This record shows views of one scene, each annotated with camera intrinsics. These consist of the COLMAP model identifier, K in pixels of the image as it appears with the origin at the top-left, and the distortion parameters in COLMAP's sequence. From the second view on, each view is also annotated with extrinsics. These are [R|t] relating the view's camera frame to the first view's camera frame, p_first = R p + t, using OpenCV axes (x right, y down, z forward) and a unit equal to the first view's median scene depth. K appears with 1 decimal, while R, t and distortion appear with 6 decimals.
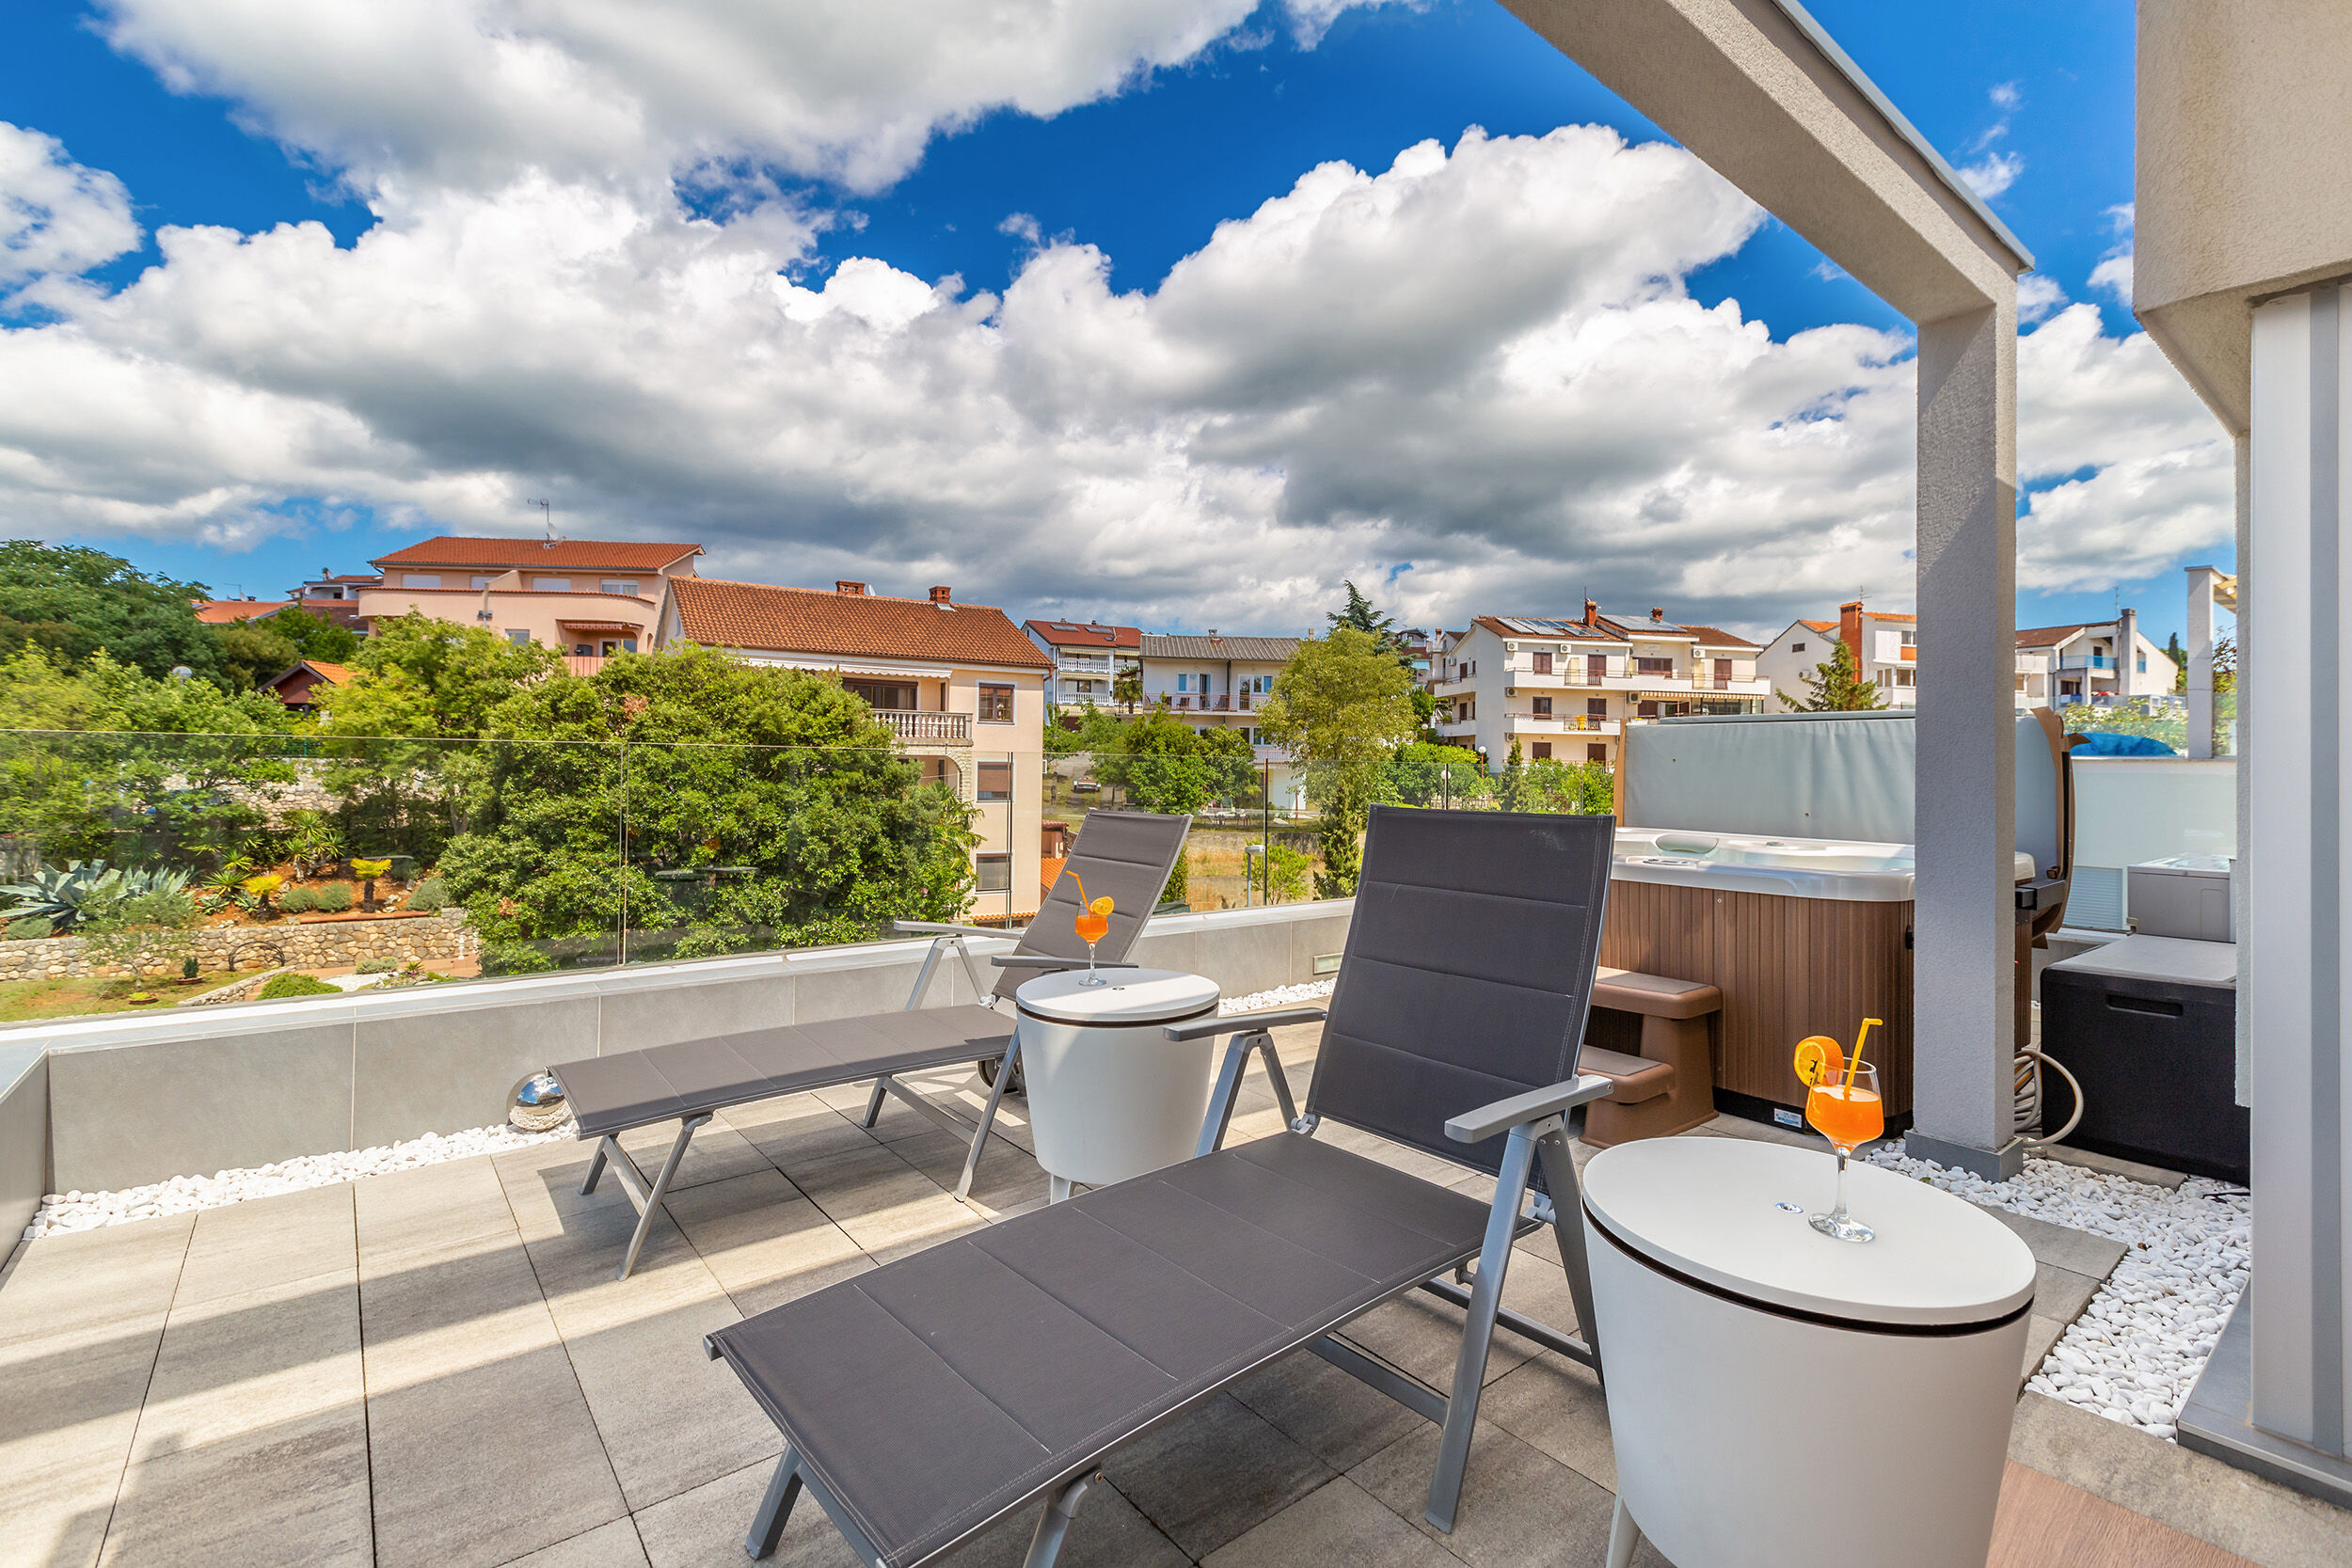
lens RADIAL K [[1061.7, 0, 1176.0], [0, 1061.7, 784.0], [0, 0, 1]] dist [0.017526, 0.000208]
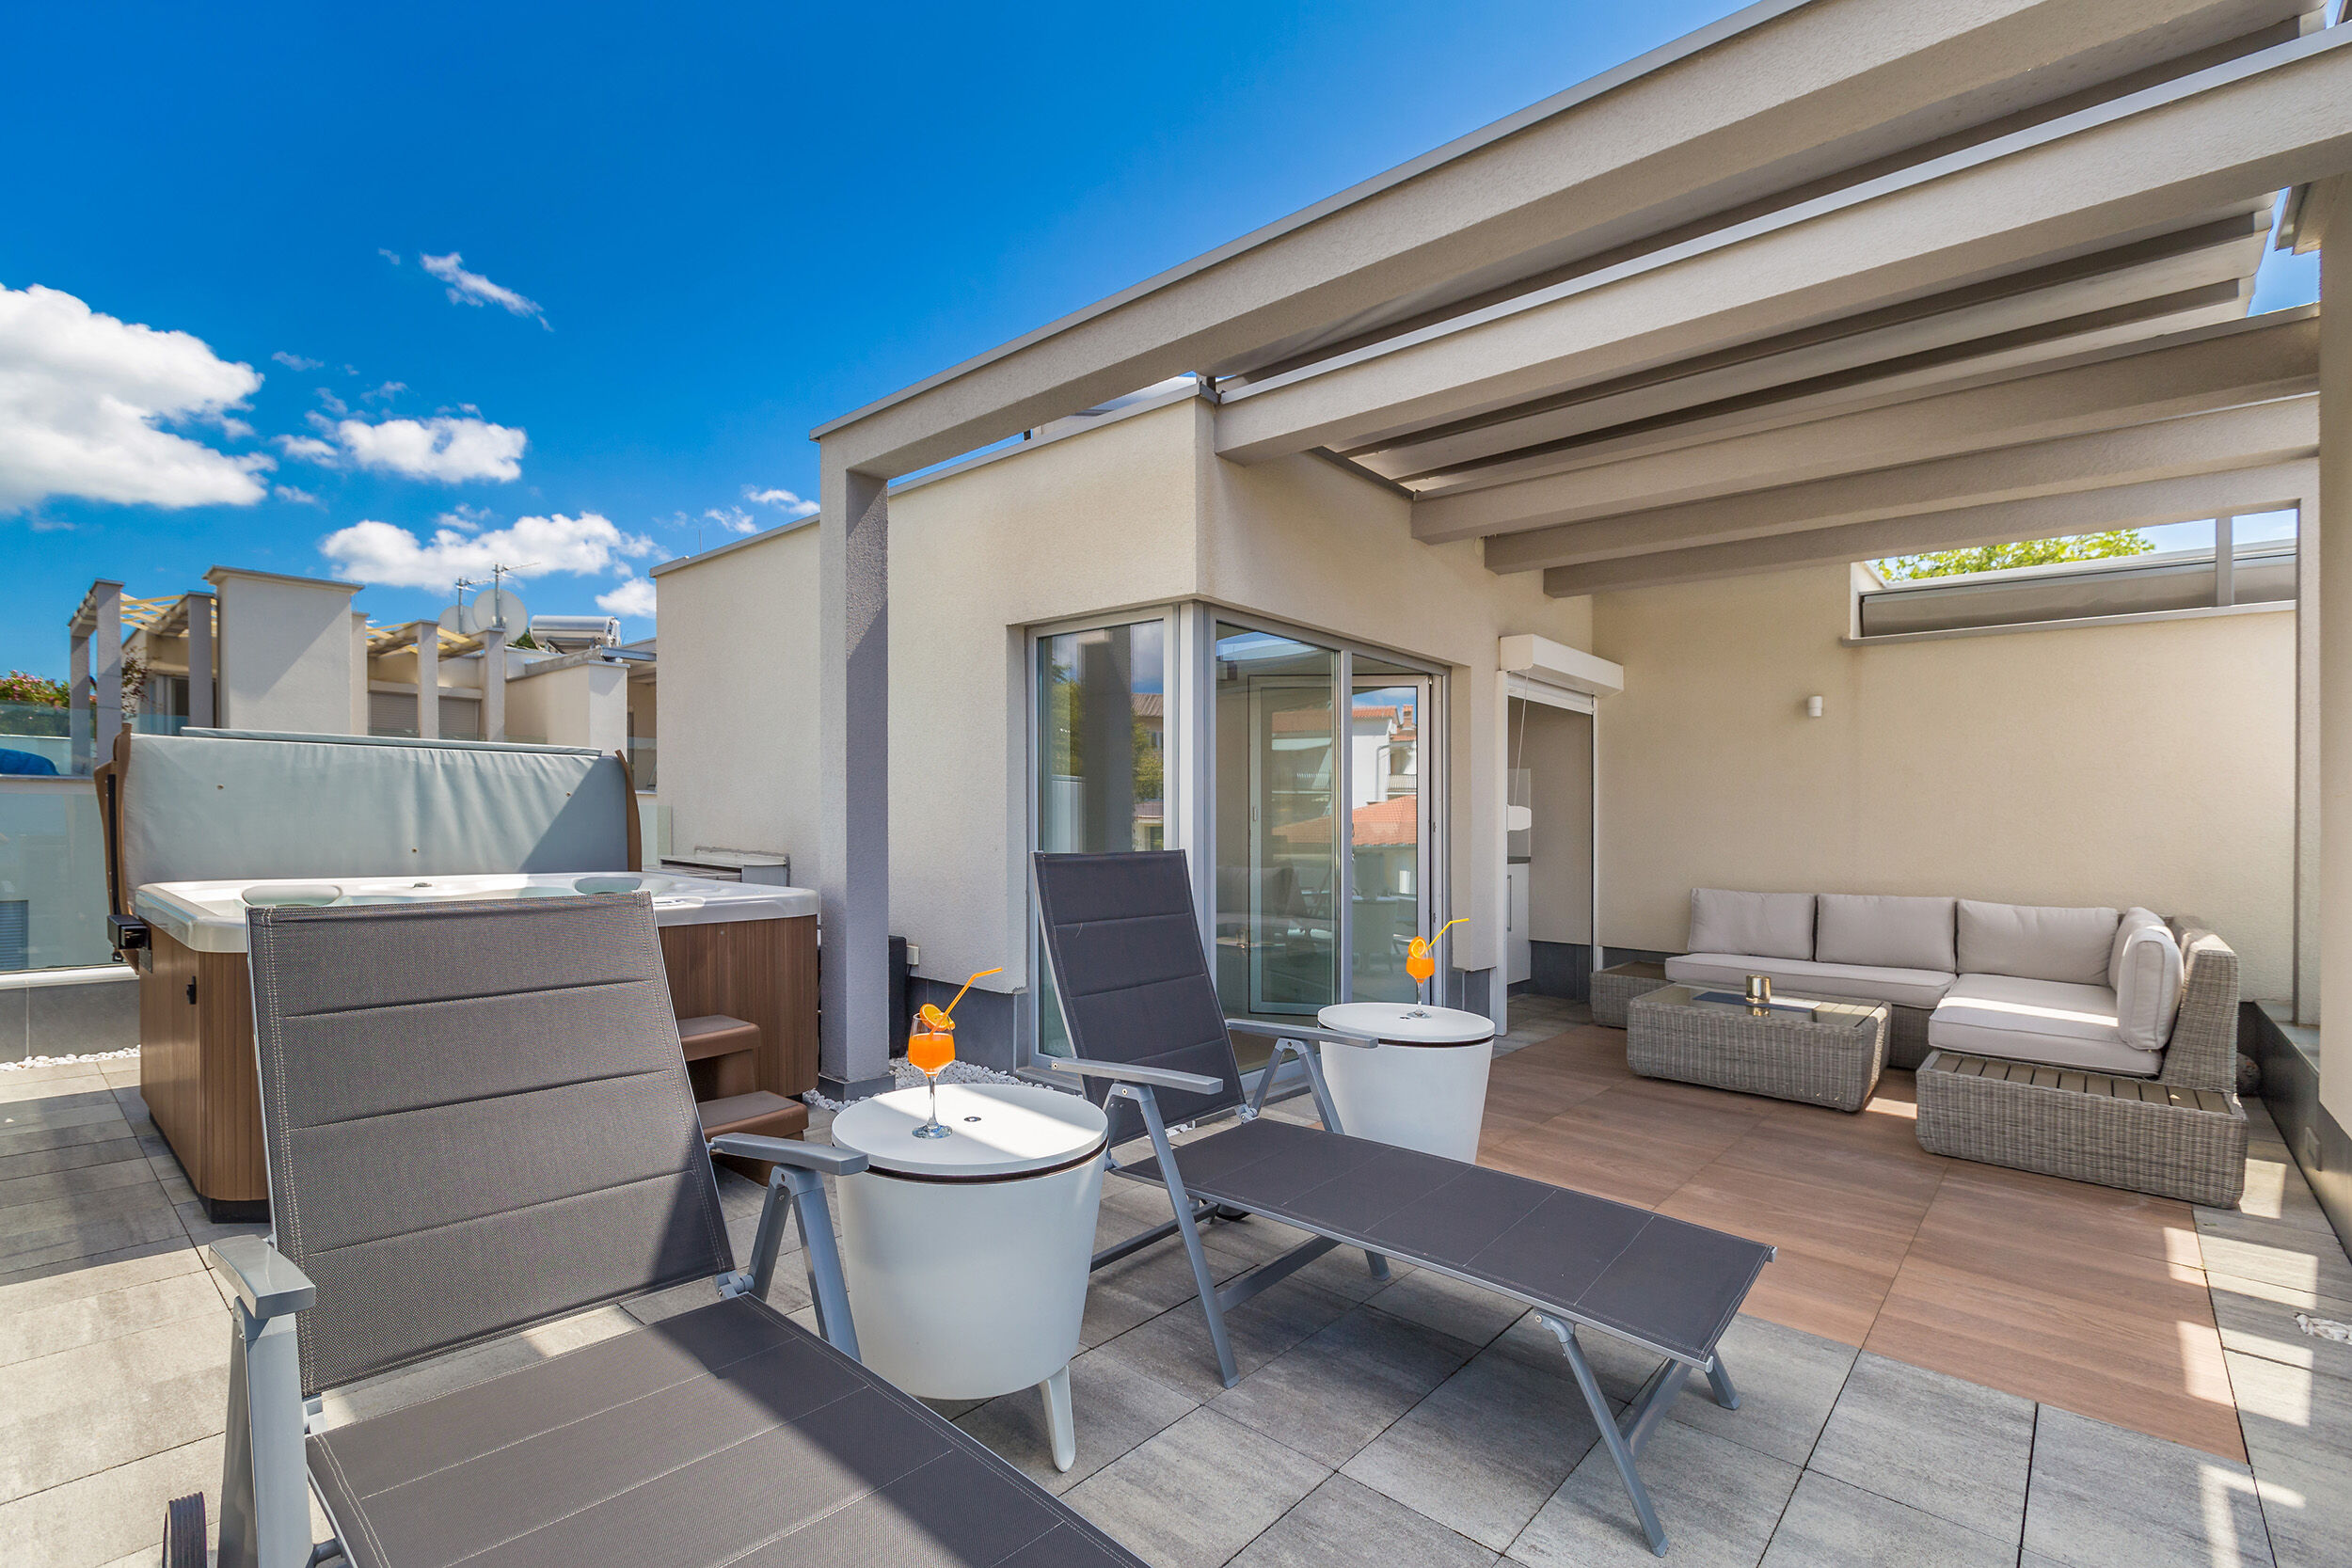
lens RADIAL K [[1055.5, 0, 1178.7], [0, 1055.5, 813.7], [0, 0, 1]] dist [0.014289, -0.000278]
pose [[-0.167808, -0.016123, 0.985688, -0.412157], [0.002091, 0.999858, 0.016711, -0.016955], [-0.985817, 0.004865, -0.167751, 0.516864]]
